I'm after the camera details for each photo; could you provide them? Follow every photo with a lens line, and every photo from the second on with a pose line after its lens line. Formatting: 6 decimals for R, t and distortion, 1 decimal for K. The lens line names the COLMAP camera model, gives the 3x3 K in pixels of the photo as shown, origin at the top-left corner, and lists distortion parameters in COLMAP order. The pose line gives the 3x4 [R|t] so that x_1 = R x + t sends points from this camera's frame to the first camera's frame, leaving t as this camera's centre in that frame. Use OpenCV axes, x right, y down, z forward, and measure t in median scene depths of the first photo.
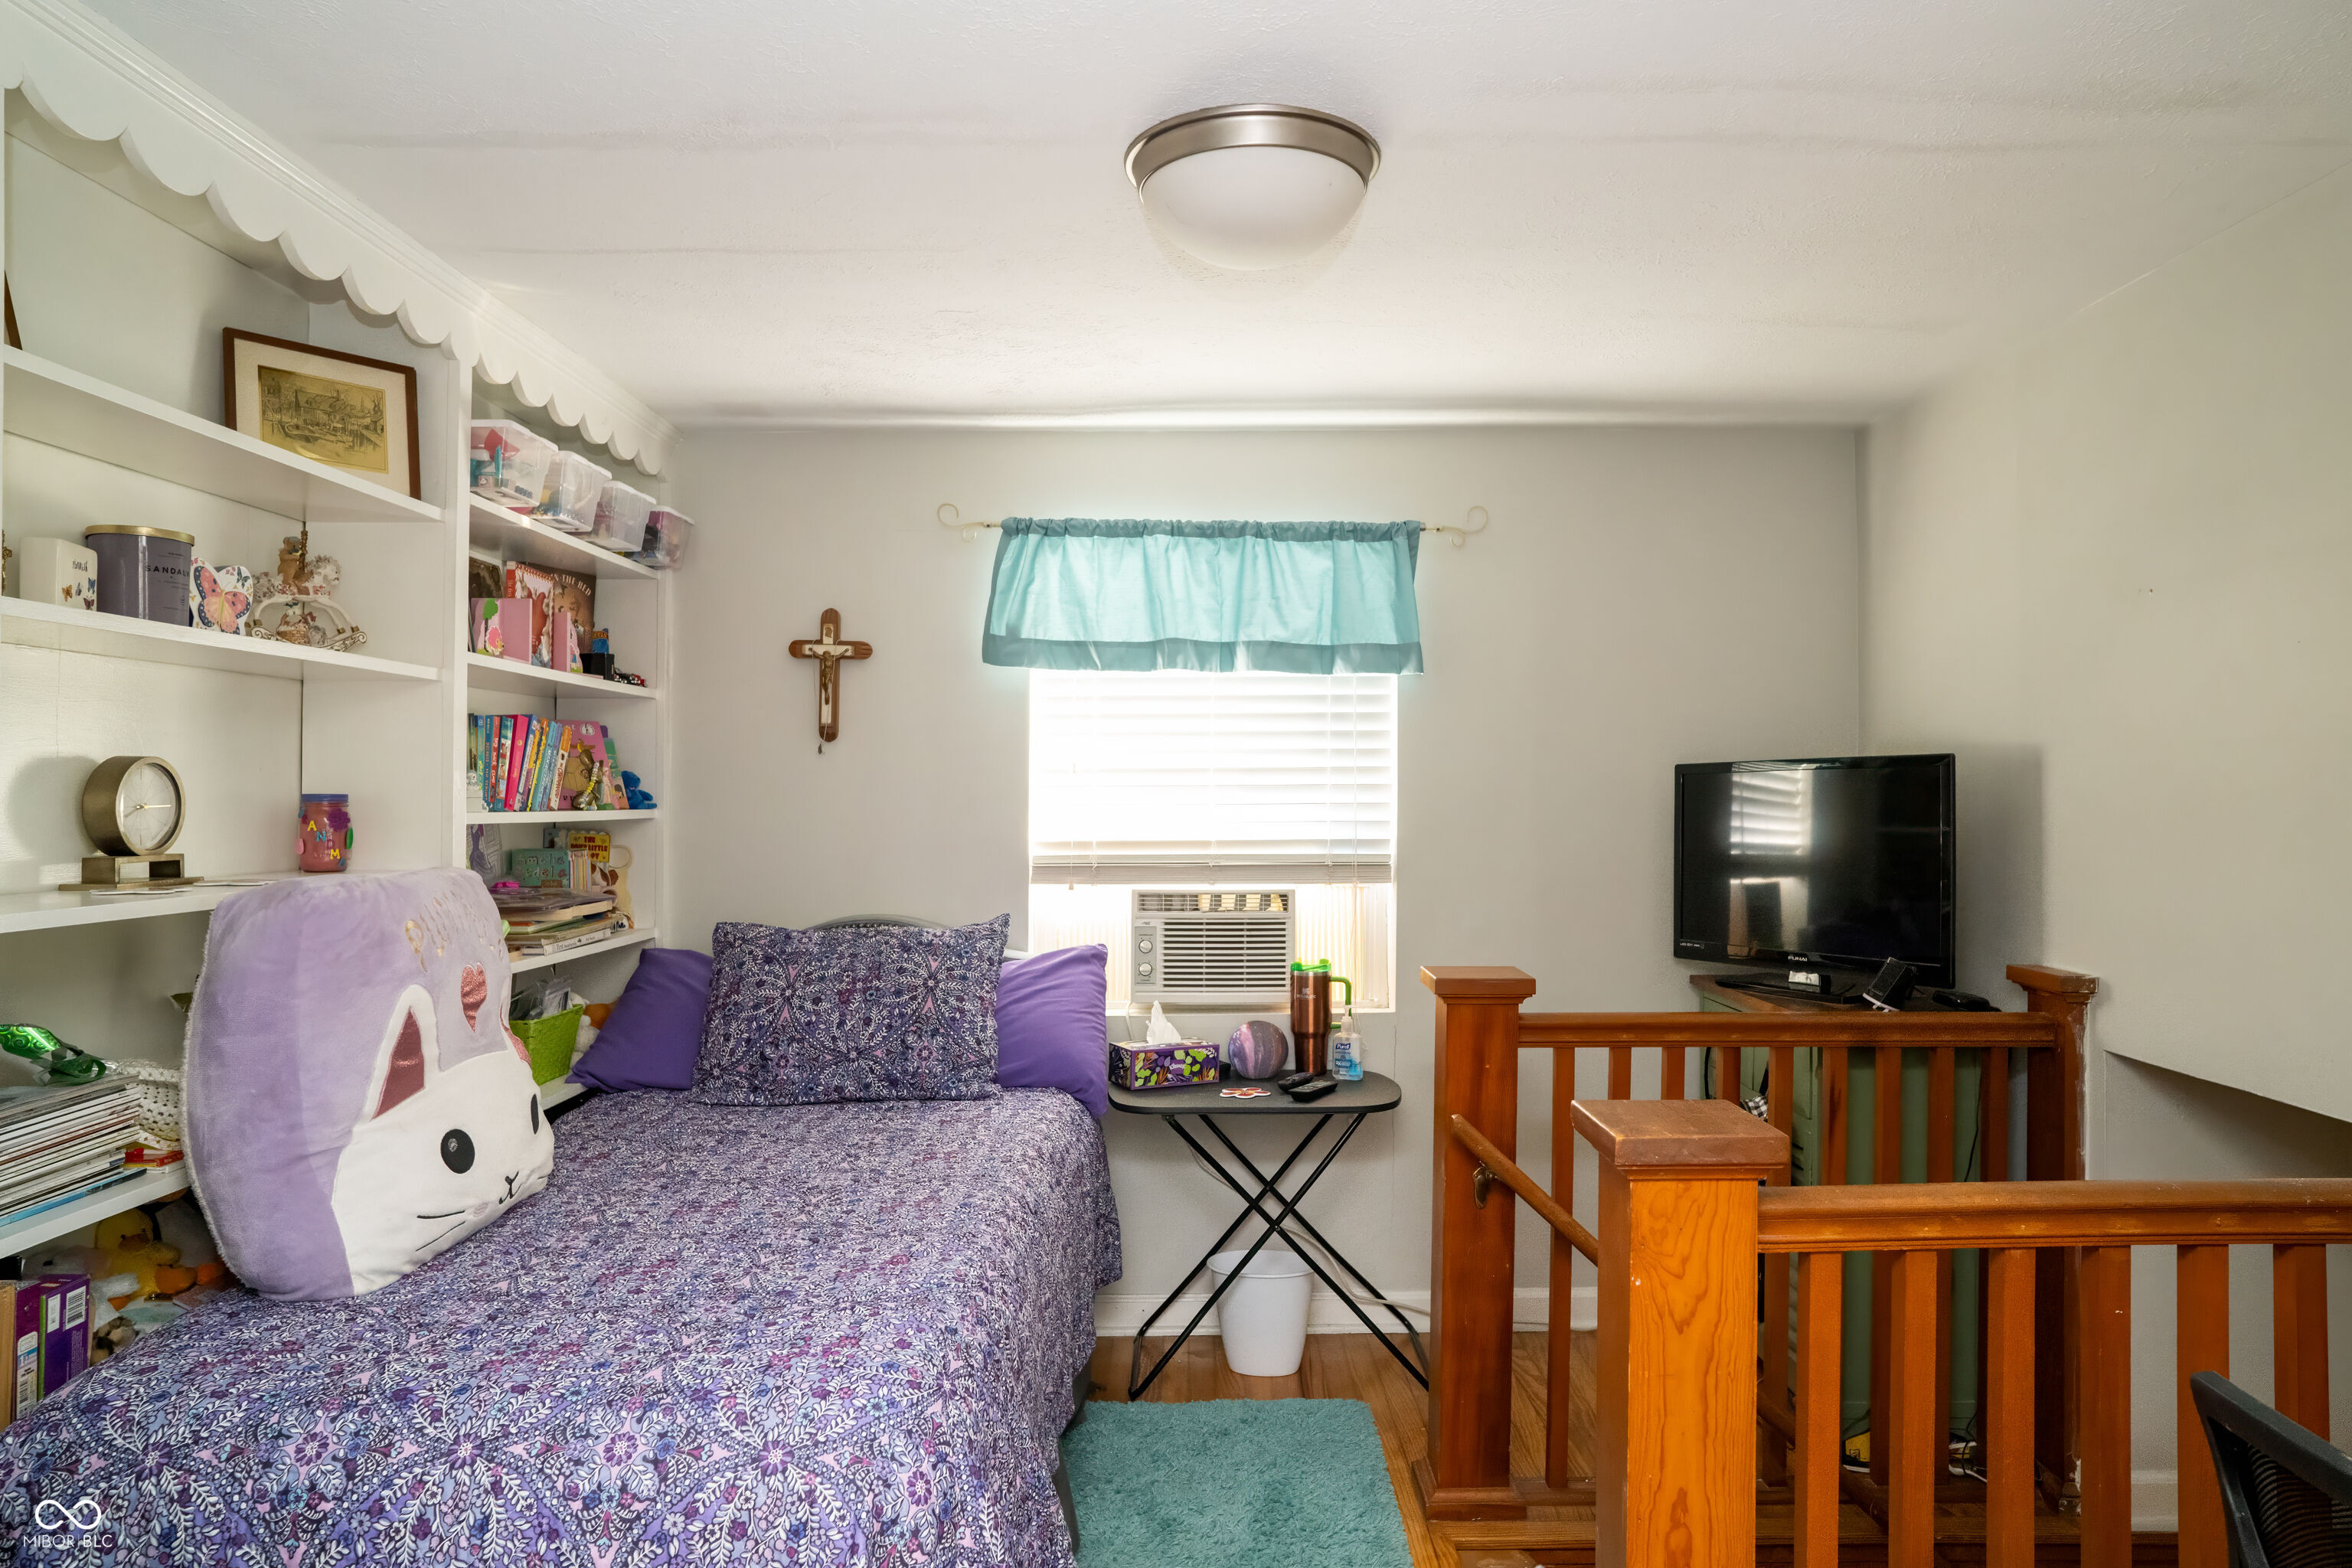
lens RADIAL K [[1454.0, 0, 1231.0], [0, 1454.0, 745.7], [0, 0, 1]] dist [-0.057174, 0.040646]
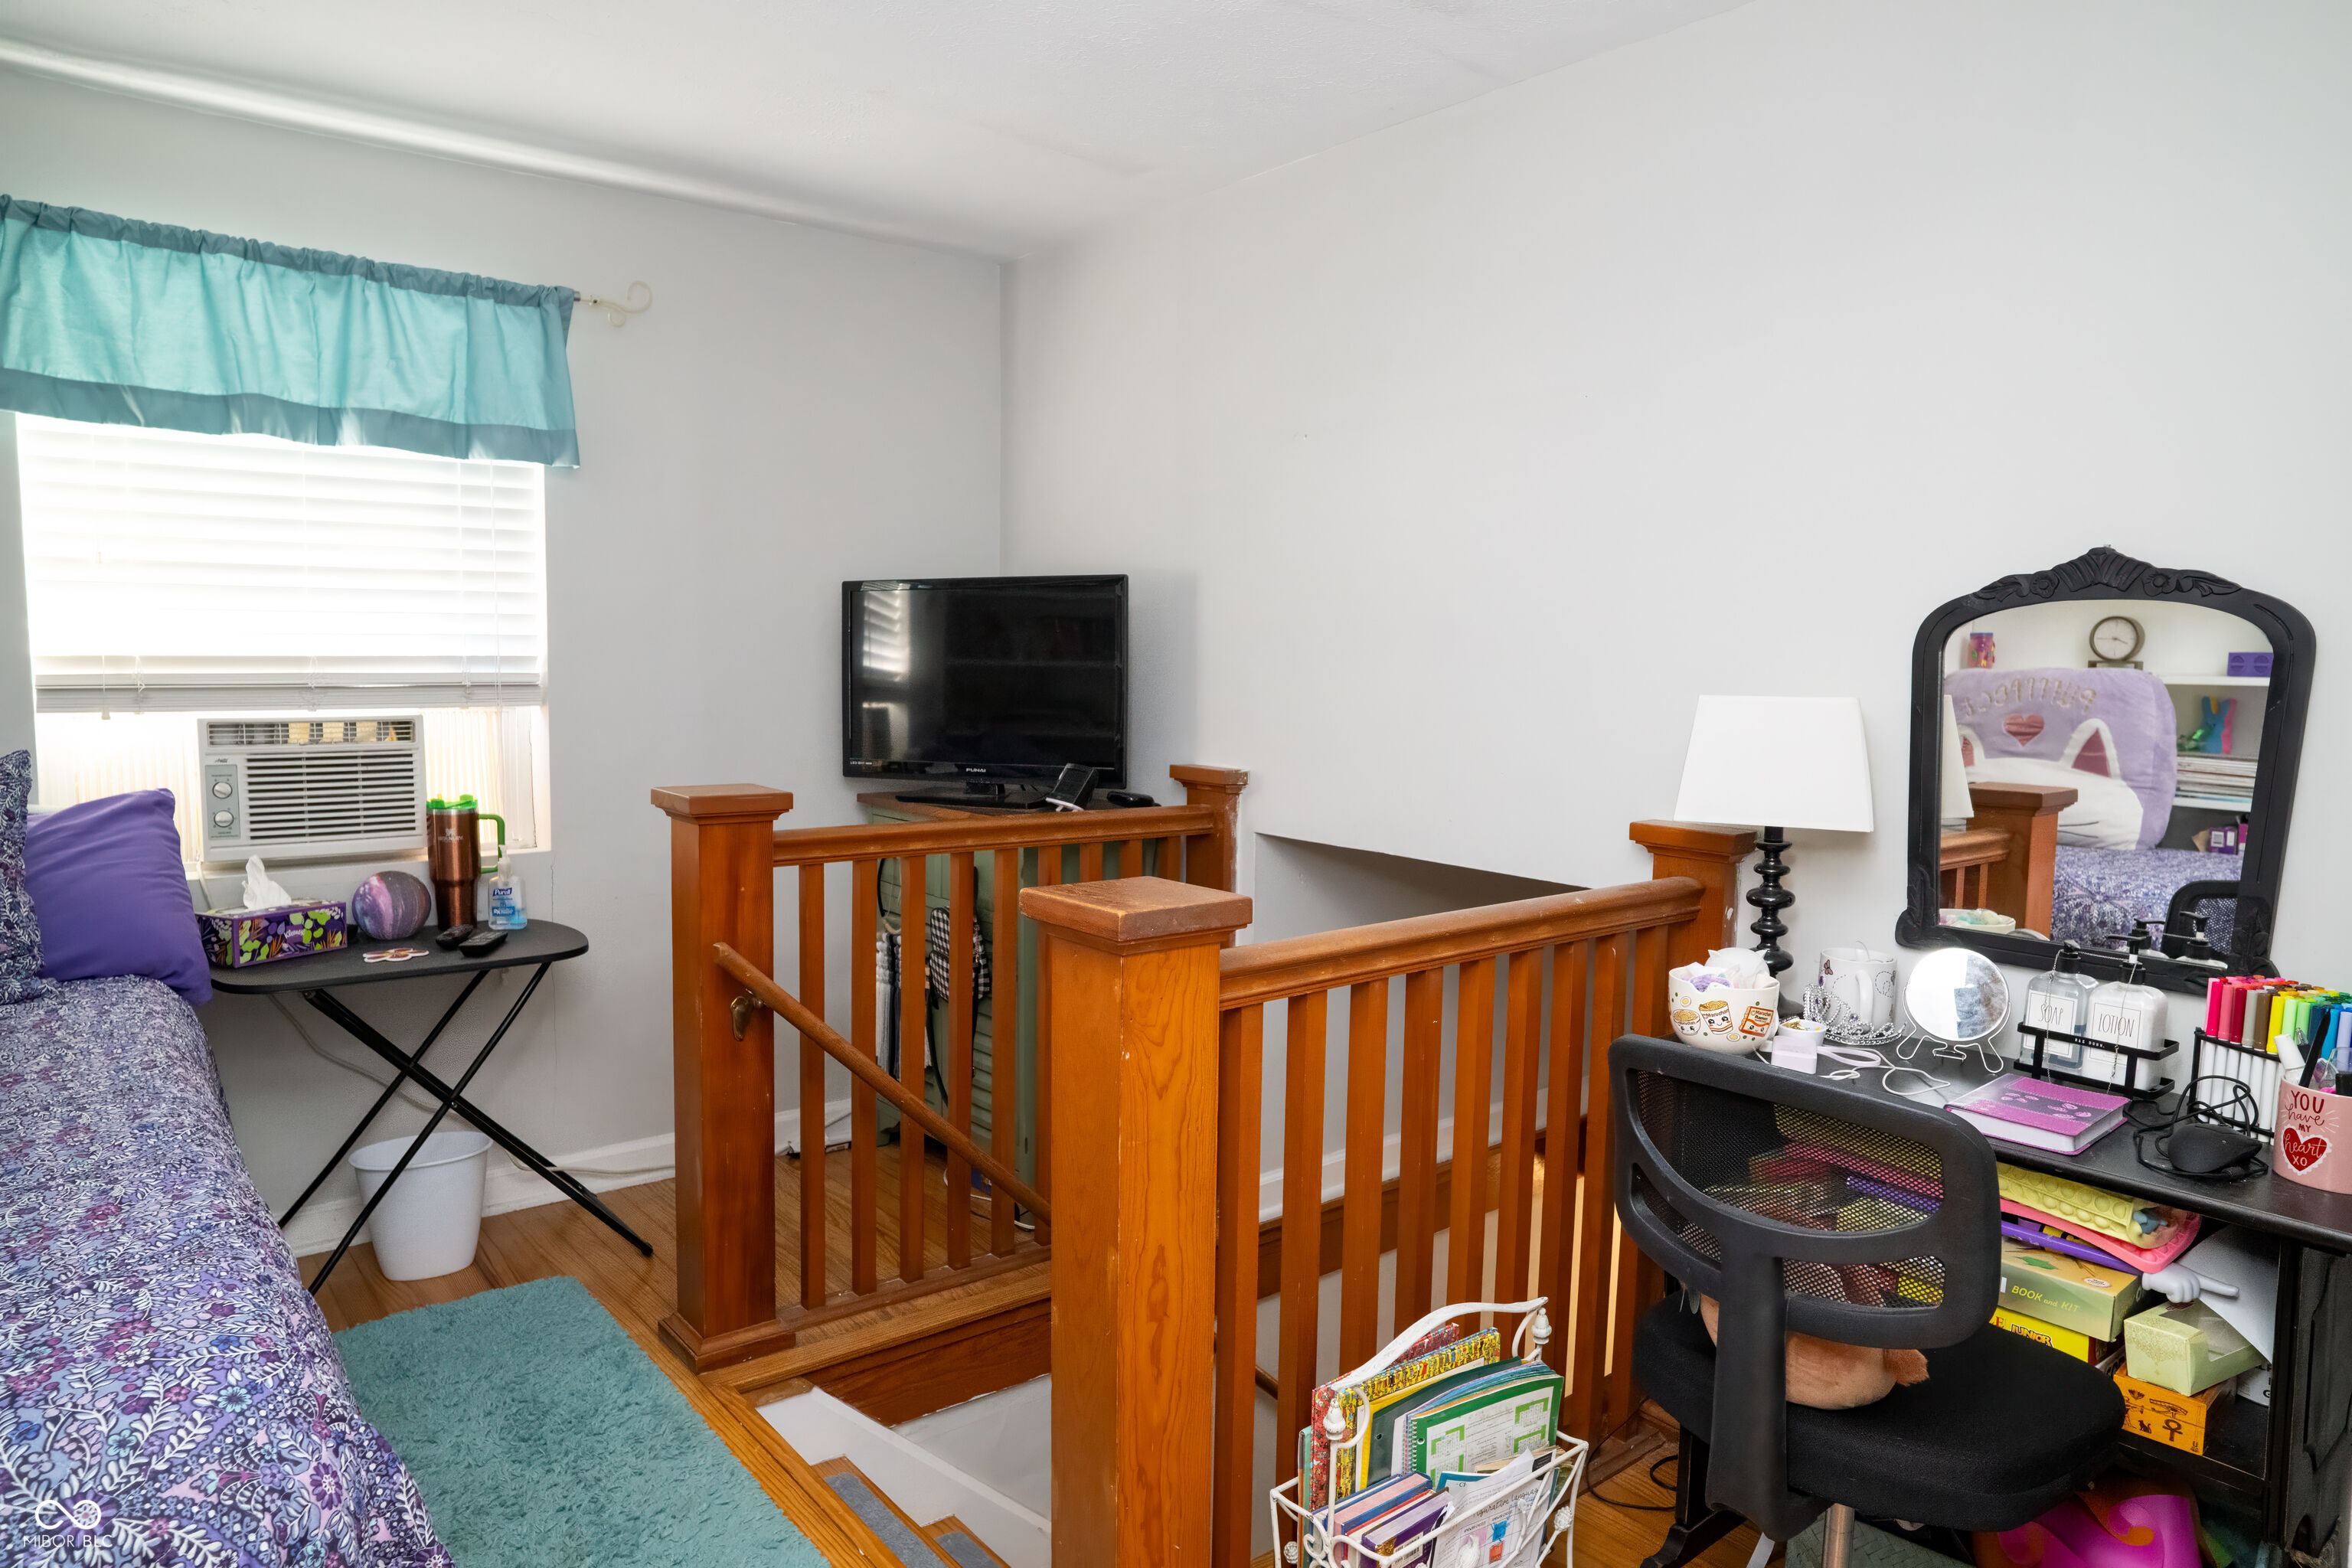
lens RADIAL K [[1454.0, 0, 1231.0], [0, 1454.0, 745.7], [0, 0, 1]] dist [-0.057174, 0.040646]
pose [[0.796700, -0.034300, 0.603401, -0.093967], [-0.033093, 0.994415, 0.100221, 0.019928], [-0.603468, -0.099814, 0.791115, 0.065342]]
